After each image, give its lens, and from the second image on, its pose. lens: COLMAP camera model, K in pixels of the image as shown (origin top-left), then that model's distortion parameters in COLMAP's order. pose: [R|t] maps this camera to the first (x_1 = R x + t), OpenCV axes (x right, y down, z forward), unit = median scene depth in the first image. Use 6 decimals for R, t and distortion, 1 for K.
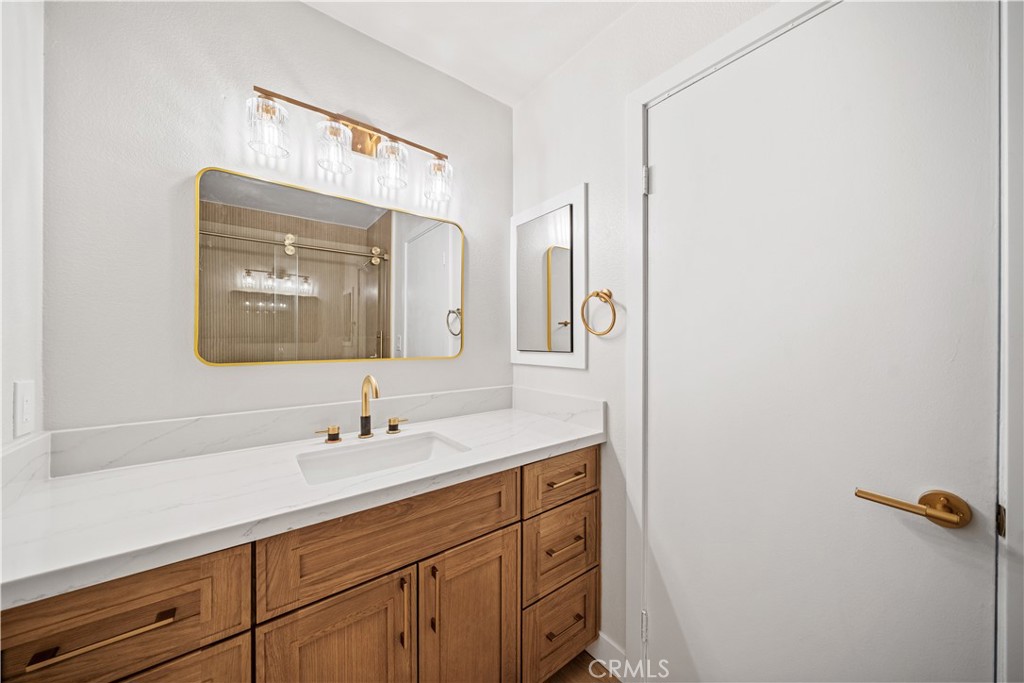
lens RADIAL K [[351.6, 0, 508.3], [0, 351.6, 340.9], [0, 0, 1]] dist [-0.000973, -0.000095]
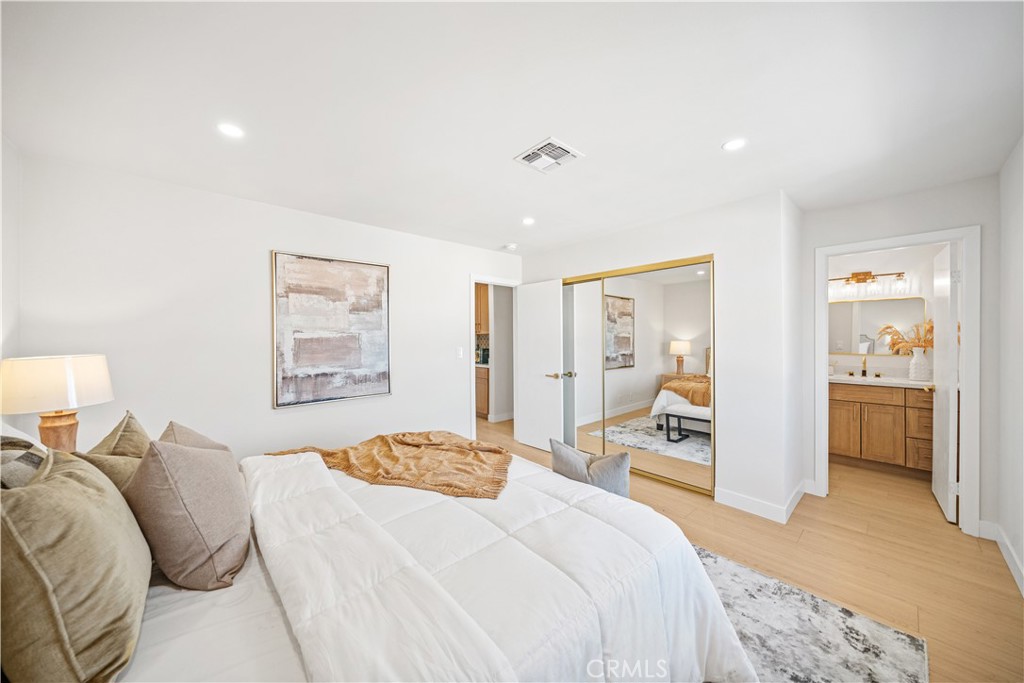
lens RADIAL K [[351.6, 0, 519.5], [0, 351.6, 340.8], [0, 0, 1]] dist [-0.000973, -0.000095]
pose [[0.096492, 0.002668, -0.995330, 2.445057], [0.015869, 0.999865, 0.004219, -0.105455], [0.995207, -0.016202, 0.096437, -2.373363]]
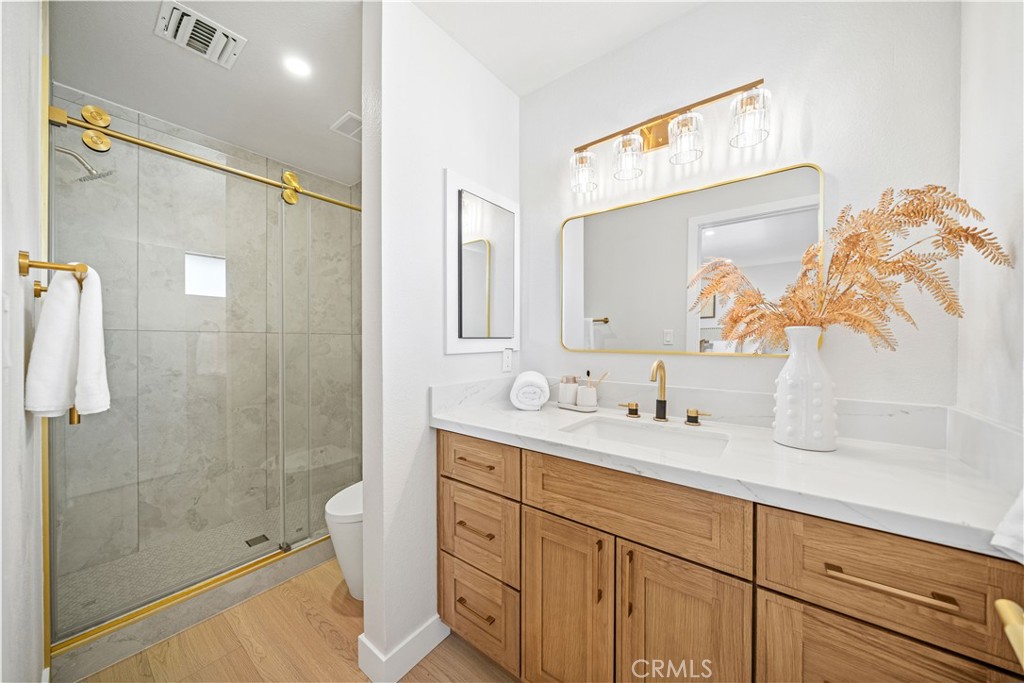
lens RADIAL K [[351.6, 0, 501.9], [0, 351.6, 337.6], [0, 0, 1]] dist [-0.000973, -0.000095]
pose [[0.247079, 0.010431, -0.968939, 0.496274], [0.017834, 0.999724, 0.015310, 0.005861], [0.968831, -0.021063, 0.246825, 0.306275]]
